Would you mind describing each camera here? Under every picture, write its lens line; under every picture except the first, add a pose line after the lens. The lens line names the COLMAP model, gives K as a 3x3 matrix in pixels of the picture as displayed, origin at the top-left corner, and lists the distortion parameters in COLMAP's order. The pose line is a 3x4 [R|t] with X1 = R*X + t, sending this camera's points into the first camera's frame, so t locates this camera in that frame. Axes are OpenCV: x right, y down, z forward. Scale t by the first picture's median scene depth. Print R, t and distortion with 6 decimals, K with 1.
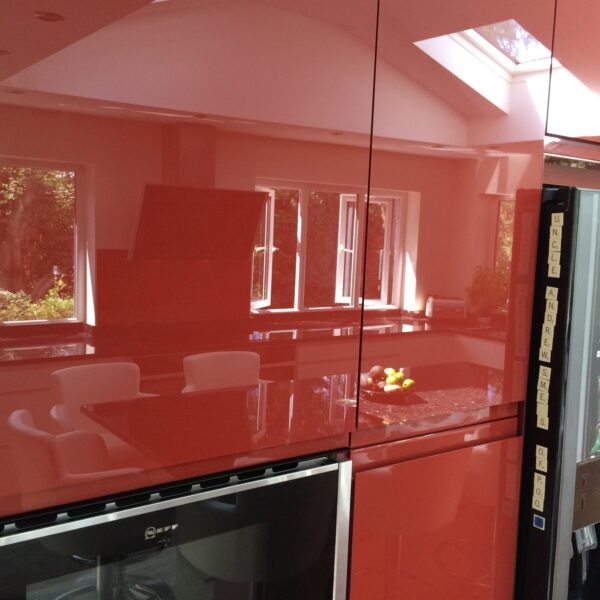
lens RADIAL K [[685.4, 0, 307.4], [0, 685.4, 290.7], [0, 0, 1]] dist [0.055869, -0.008345]
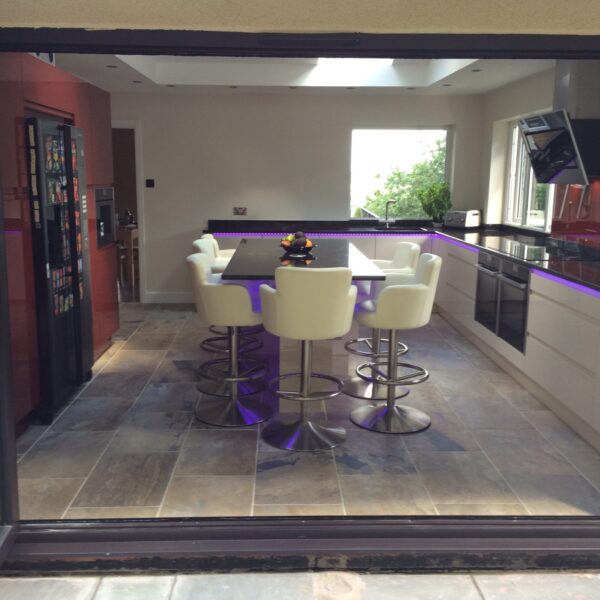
lens RADIAL K [[685.4, 0, 307.4], [0, 685.4, 290.7], [0, 0, 1]] dist [0.055869, -0.008345]
pose [[0.580769, -0.165779, 0.797010, -1.527346], [0.093950, 0.986153, 0.136662, 0.313638], [-0.808629, -0.004490, 0.588302, -1.864274]]
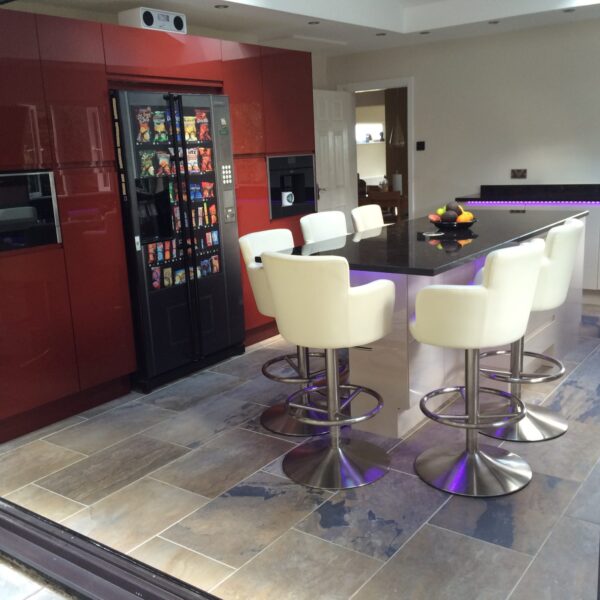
lens RADIAL K [[685.4, 0, 307.4], [0, 685.4, 290.7], [0, 0, 1]] dist [0.055869, -0.008345]
pose [[0.955351, -0.139019, 0.260728, 0.250973], [0.111010, 0.986632, 0.119307, 0.471071], [-0.273829, -0.085036, 0.958012, -2.325914]]
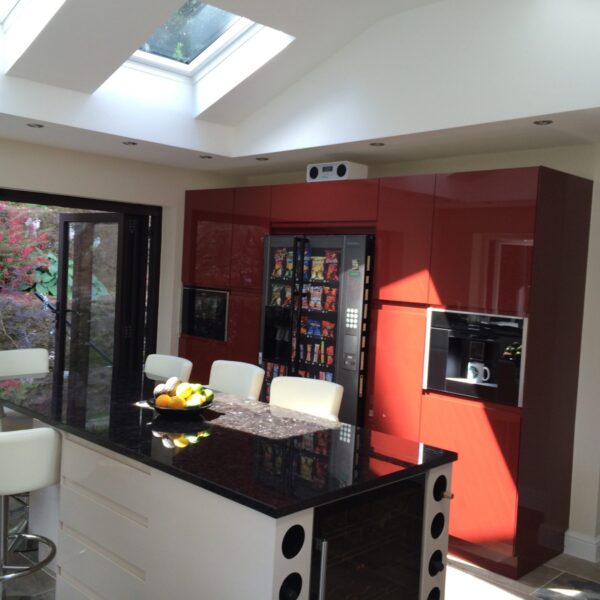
lens RADIAL K [[685.4, 0, 307.4], [0, 685.4, 290.7], [0, 0, 1]] dist [0.055869, -0.008345]
pose [[0.149742, 0.003366, -0.988719, 4.222302], [-0.143277, 0.989513, -0.018331, 0.205065], [0.978289, 0.144406, 0.148654, 0.654229]]
